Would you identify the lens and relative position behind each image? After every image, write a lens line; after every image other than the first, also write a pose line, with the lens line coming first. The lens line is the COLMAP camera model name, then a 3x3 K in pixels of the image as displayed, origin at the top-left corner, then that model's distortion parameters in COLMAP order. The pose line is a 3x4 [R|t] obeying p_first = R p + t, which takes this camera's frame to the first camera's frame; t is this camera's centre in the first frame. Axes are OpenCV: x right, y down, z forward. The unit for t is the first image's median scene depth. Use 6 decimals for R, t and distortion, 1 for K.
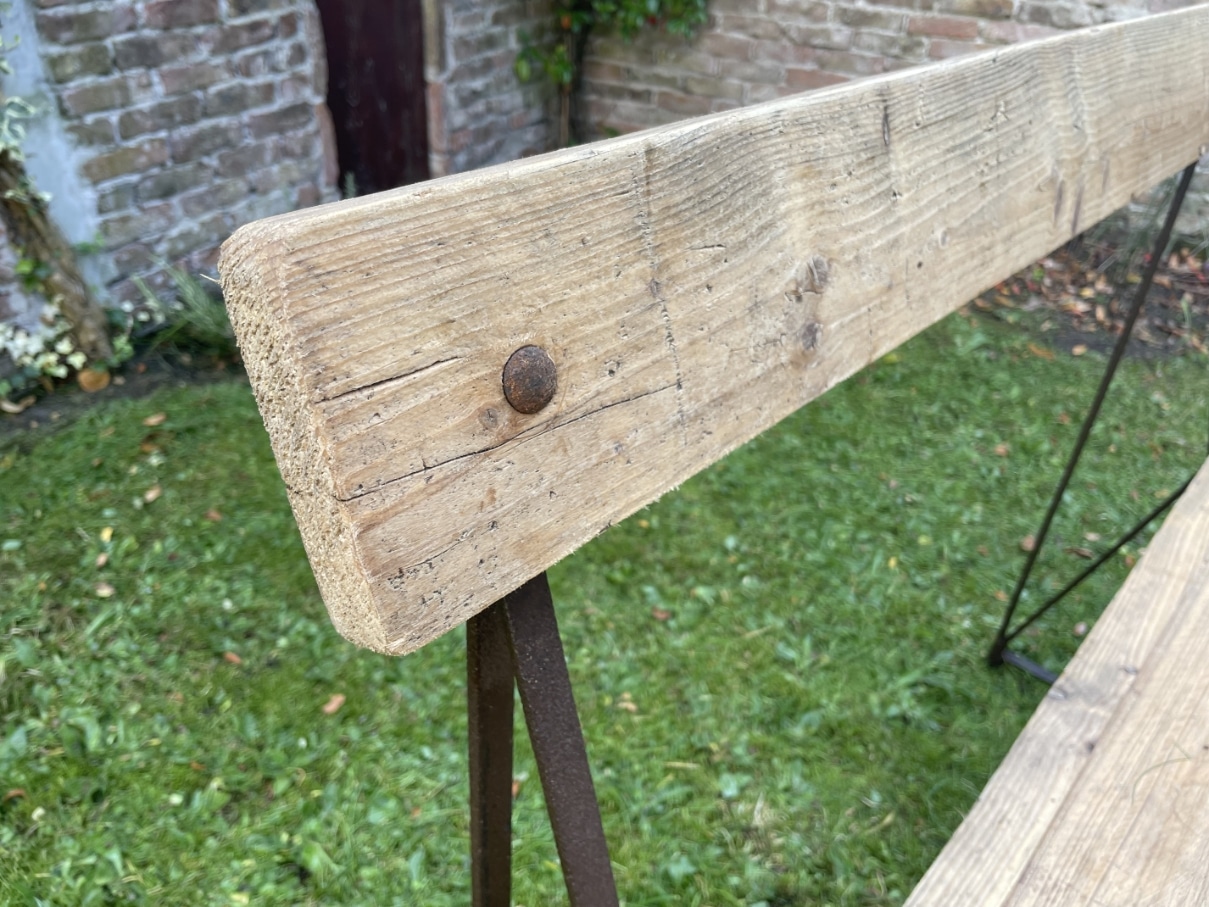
lens RADIAL K [[929.3, 0, 613.4], [0, 929.3, 449.9], [0, 0, 1]] dist [0.086209, -0.143183]
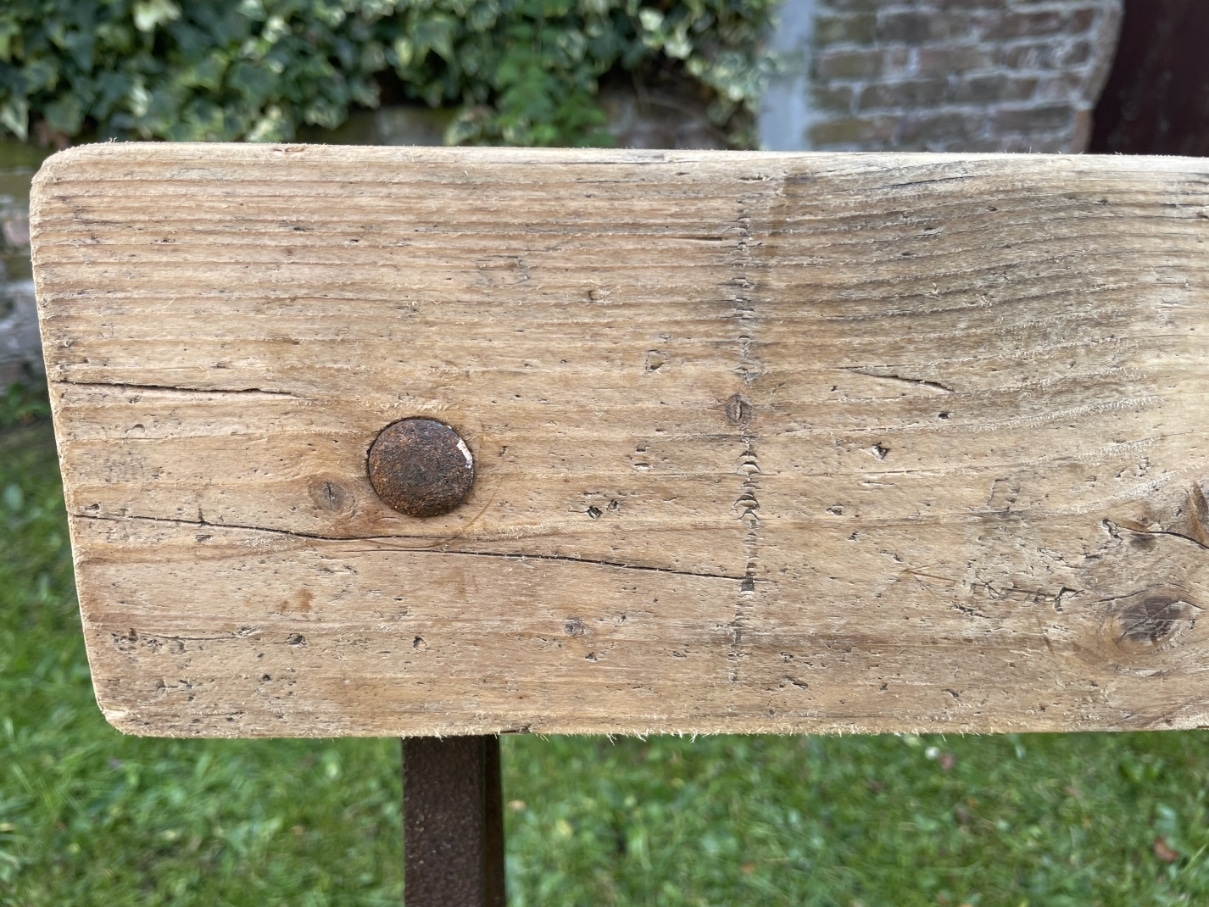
lens RADIAL K [[940.1, 0, 599.8], [0, 940.1, 442.4], [0, 0, 1]] dist [0.072391, -0.128578]
pose [[0.689167, 0.377400, -0.618561, 0.068786], [-0.379880, 0.915118, 0.135095, -0.039587], [0.617041, 0.141876, 0.774036, 0.098172]]
